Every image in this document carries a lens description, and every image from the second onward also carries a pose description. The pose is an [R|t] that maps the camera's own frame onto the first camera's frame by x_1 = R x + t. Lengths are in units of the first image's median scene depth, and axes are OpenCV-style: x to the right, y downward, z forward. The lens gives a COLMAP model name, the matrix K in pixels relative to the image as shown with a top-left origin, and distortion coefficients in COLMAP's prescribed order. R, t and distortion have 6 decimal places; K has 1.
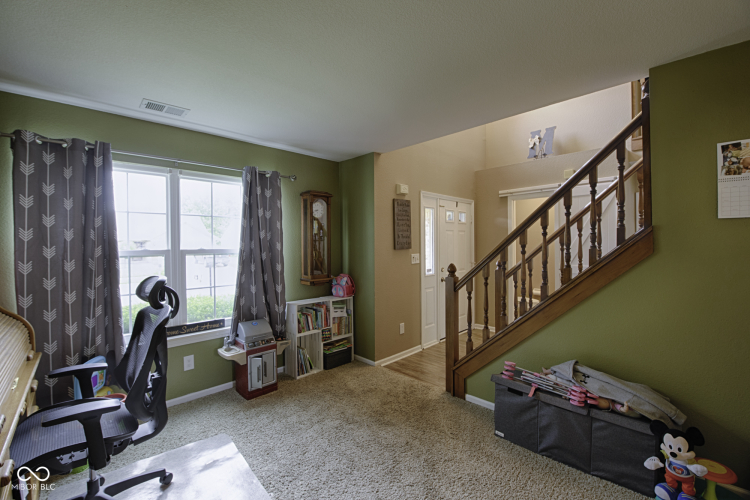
lens RADIAL K [[318.9, 0, 369.7], [0, 318.9, 246.2], [0, 0, 1]] dist [-0.004625, -0.008633]
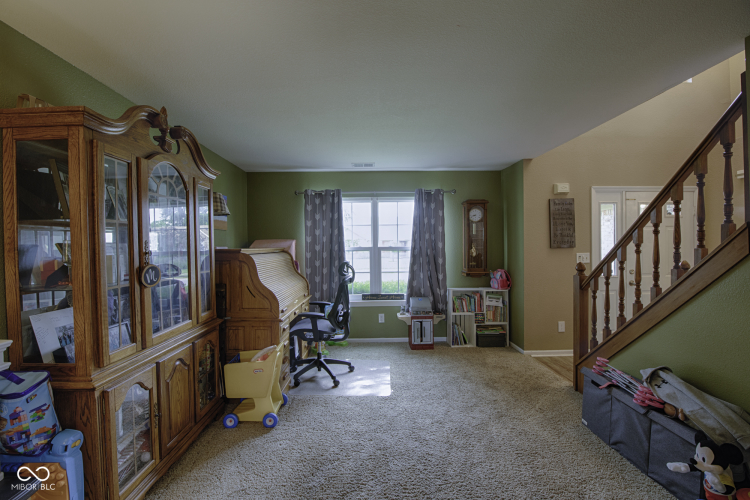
lens RADIAL K [[318.9, 0, 369.7], [0, 318.9, 246.2], [0, 0, 1]] dist [-0.004625, -0.008633]
pose [[0.730017, 0.003810, -0.683419, 0.414732], [-0.001167, 0.999990, 0.004329, 0.000241], [0.683428, -0.002362, 0.730014, -0.177402]]
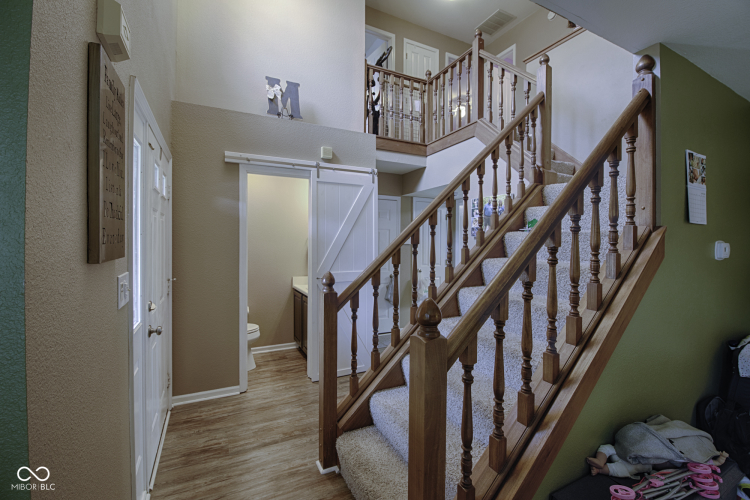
lens RADIAL K [[318.9, 0, 369.7], [0, 318.9, 246.2], [0, 0, 1]] dist [-0.004625, -0.008633]
pose [[0.305739, 0.000402, 0.952115, -0.092445], [-0.004302, 0.999990, 0.000959, -0.004928], [-0.952106, -0.004390, 0.305737, 0.875433]]
